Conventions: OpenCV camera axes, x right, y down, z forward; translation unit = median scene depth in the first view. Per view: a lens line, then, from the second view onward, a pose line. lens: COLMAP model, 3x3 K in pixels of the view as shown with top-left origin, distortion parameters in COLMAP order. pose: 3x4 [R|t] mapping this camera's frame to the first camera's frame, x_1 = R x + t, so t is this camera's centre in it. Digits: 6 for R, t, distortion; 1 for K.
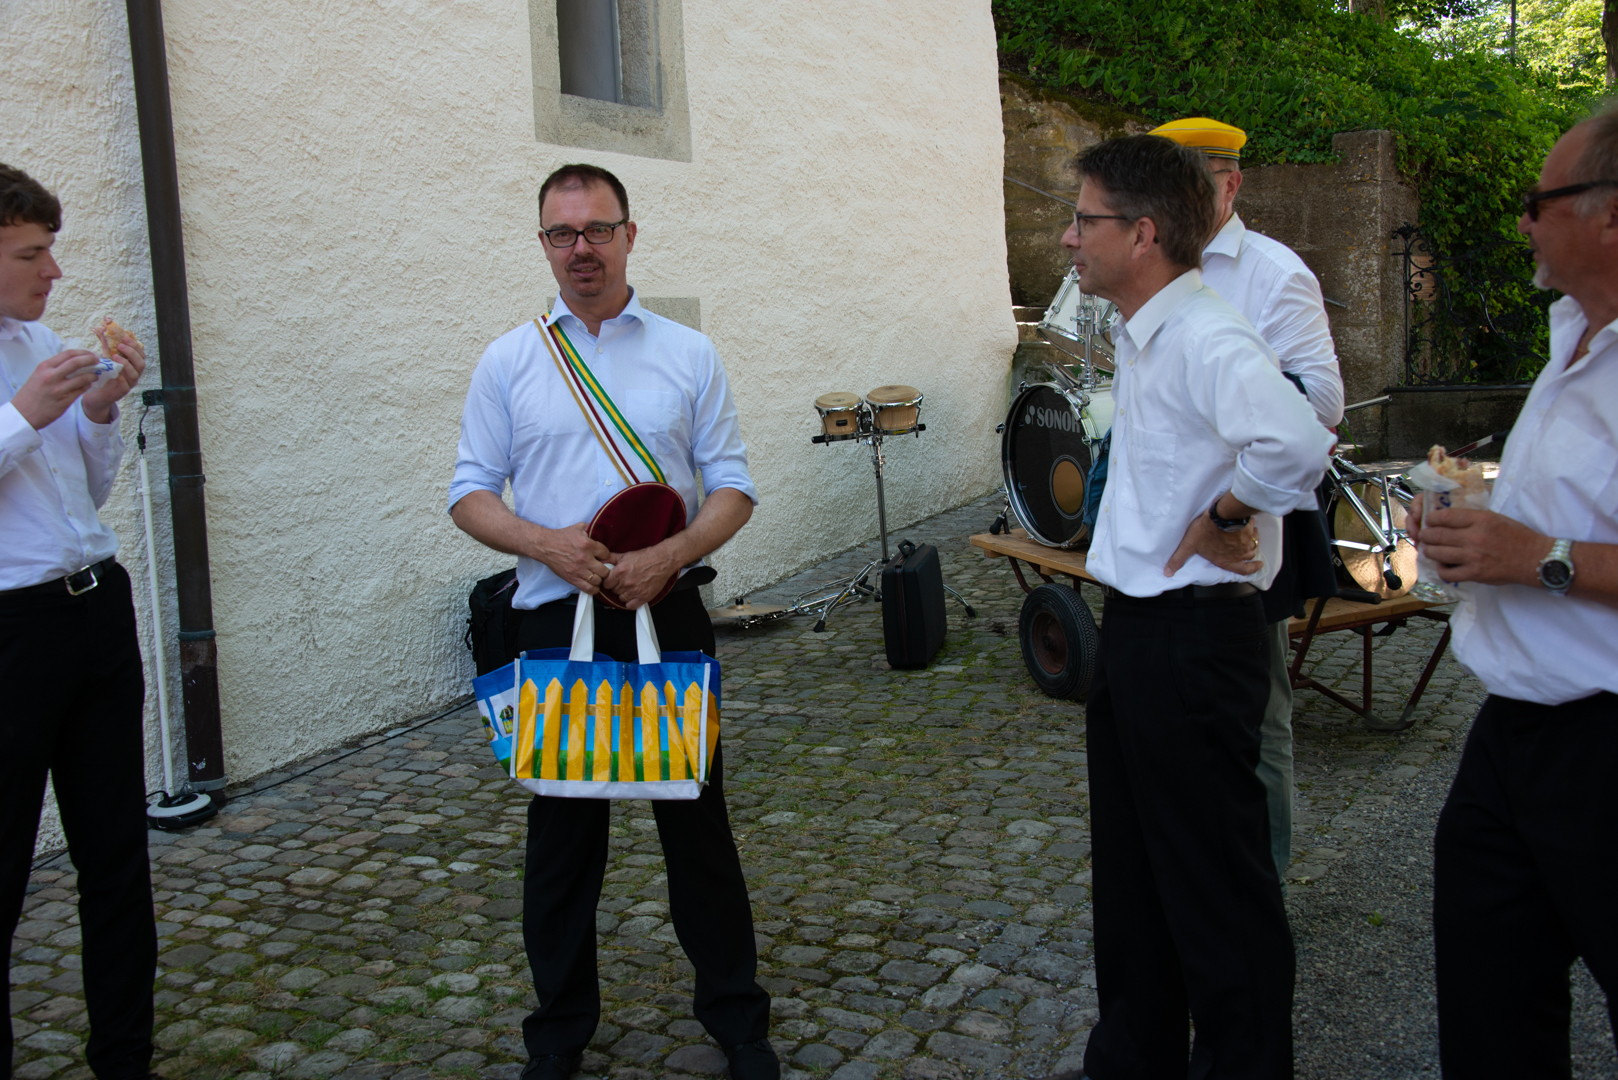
lens RADIAL K [[1784.1, 0, 811.2], [0, 1784.1, 541.6], [0, 0, 1]] dist [0.000985, 0.308469]
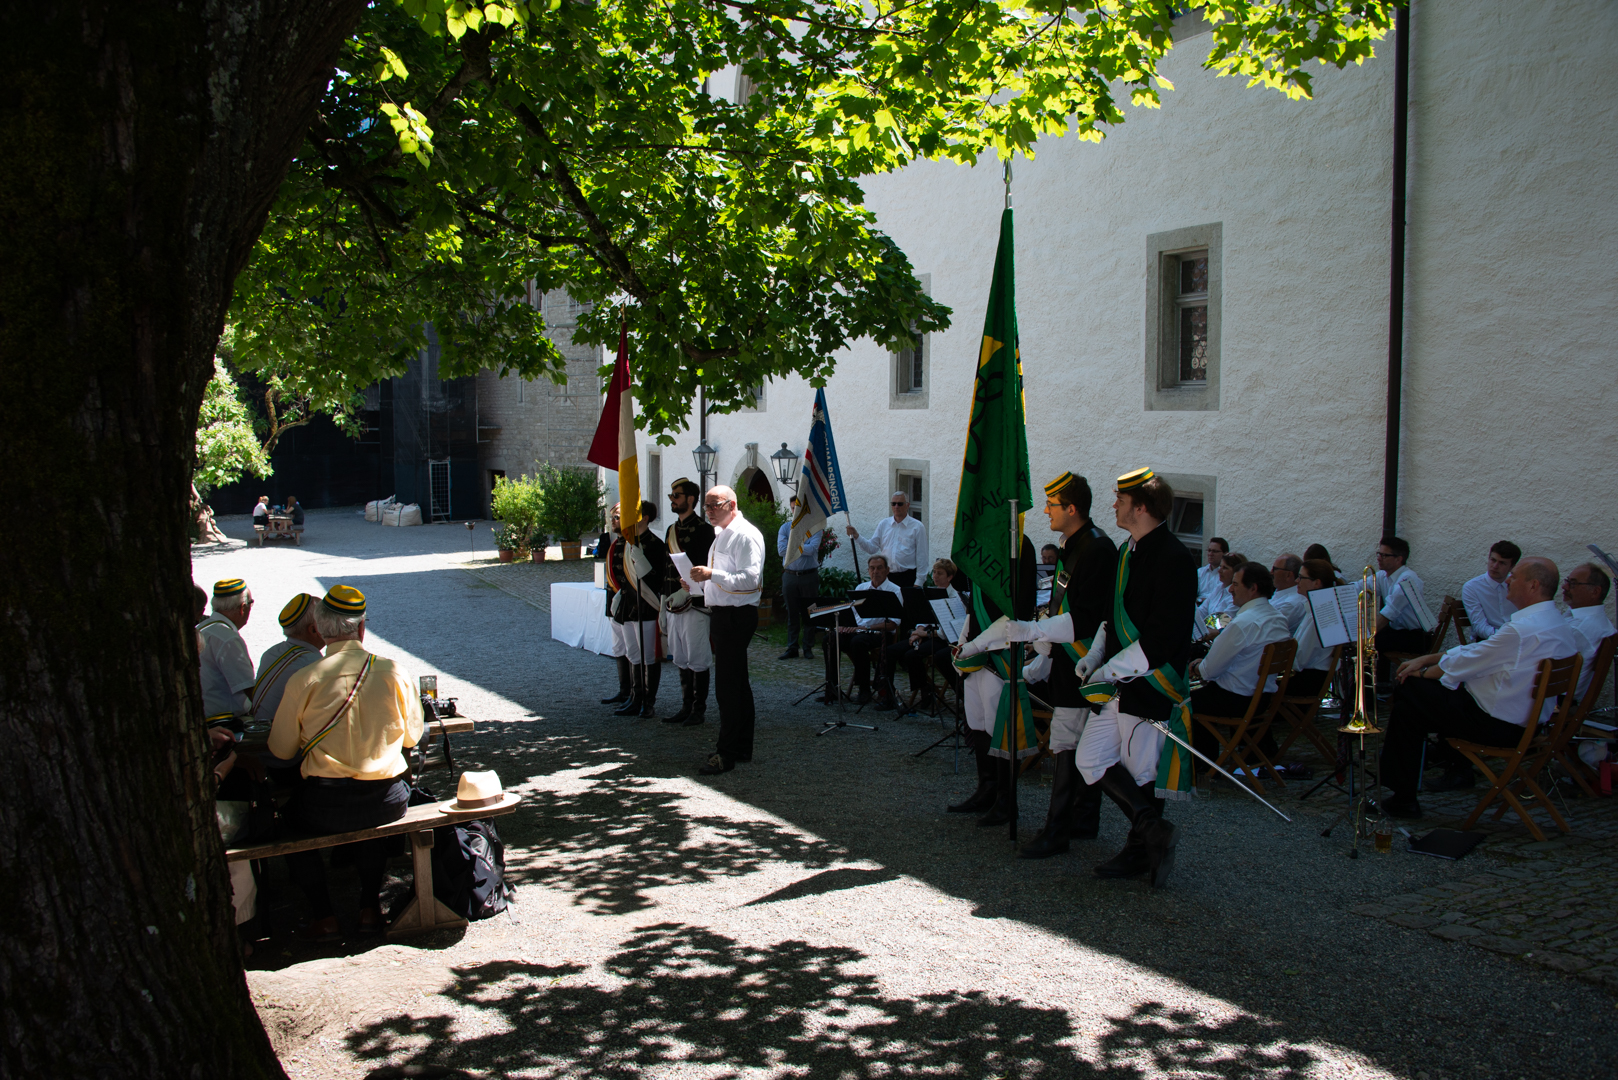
lens RADIAL K [[1293.1, 0, 806.4], [0, 1293.1, 540.8], [0, 0, 1]] dist [-0.138424, 0.068565]
pose [[-0.539244, 0.121576, -0.833328, 1.191960], [-0.055935, 0.982169, 0.179486, -0.257264], [0.840290, 0.143398, -0.522829, 0.928507]]
